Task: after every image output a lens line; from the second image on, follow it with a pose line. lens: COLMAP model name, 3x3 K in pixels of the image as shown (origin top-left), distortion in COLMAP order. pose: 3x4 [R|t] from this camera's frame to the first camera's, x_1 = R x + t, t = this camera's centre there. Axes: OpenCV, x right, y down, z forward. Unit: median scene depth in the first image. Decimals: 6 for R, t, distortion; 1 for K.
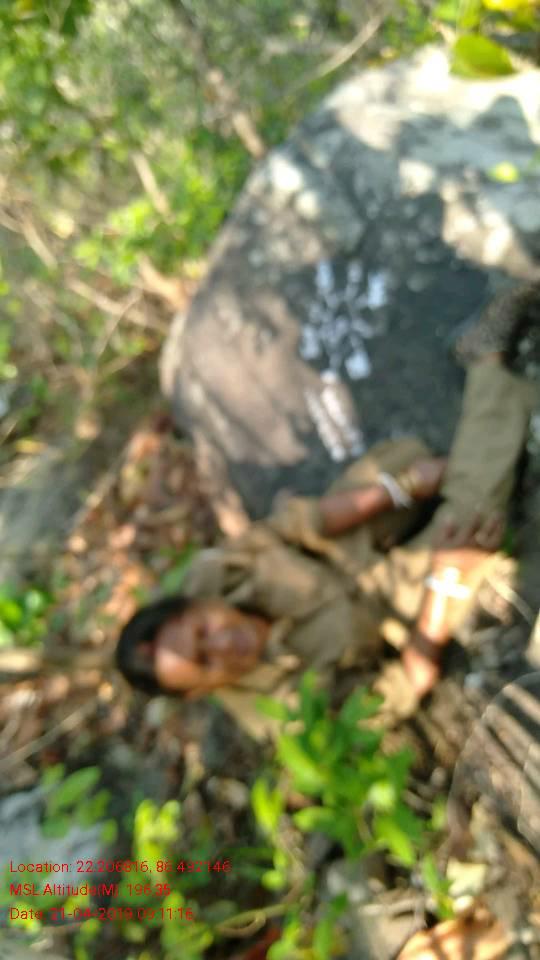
lens RADIAL K [[703.7, 0, 270.0], [0, 703.7, 480.0], [0, 0, 1]] dist [0.009593, -0.004879]
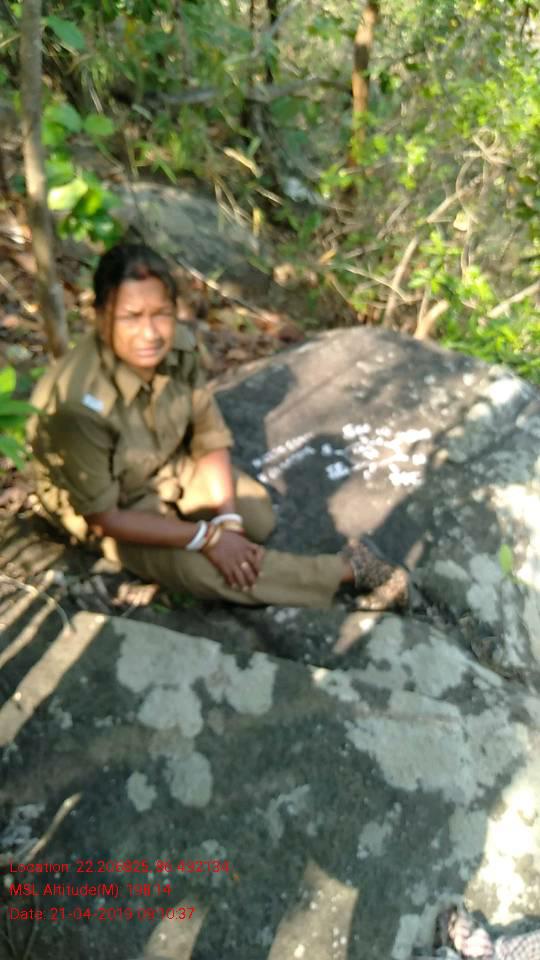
lens RADIAL K [[703.7, 0, 270.0], [0, 703.7, 480.0], [0, 0, 1]] dist [0.009593, -0.004879]
pose [[0.103328, 0.994569, -0.012459, 0.124559], [-0.994647, 0.103311, -0.001986, -0.046784], [-0.000688, 0.012597, 0.999920, -0.091590]]
